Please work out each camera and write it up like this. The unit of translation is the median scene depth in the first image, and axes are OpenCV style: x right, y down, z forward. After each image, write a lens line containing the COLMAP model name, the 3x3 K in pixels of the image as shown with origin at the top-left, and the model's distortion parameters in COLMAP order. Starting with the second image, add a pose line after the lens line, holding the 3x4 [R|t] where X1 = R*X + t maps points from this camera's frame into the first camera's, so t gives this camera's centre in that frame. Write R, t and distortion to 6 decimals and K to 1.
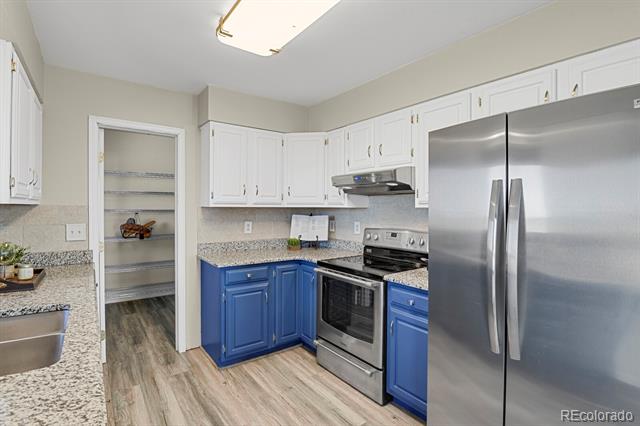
lens RADIAL K [[313.9, 0, 323.6], [0, 313.9, 210.4], [0, 0, 1]] dist [-0.003865, -0.015574]
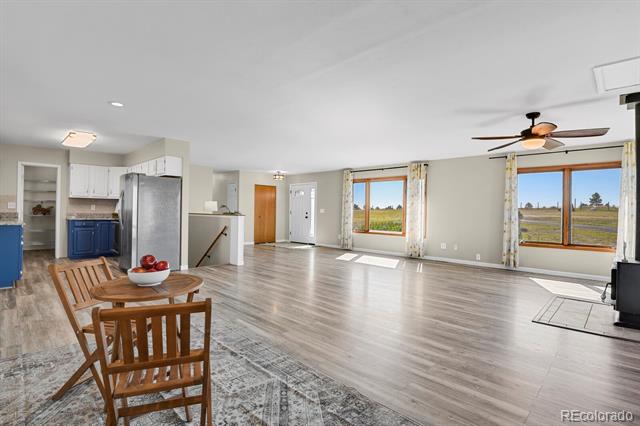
lens RADIAL K [[313.9, 0, 323.6], [0, 313.9, 210.4], [0, 0, 1]] dist [-0.003865, -0.015574]
pose [[0.987413, 0.013473, 0.157589, 1.157057], [-0.011199, 0.999820, -0.015309, 0.100285], [-0.157767, 0.013351, 0.987386, -1.638899]]
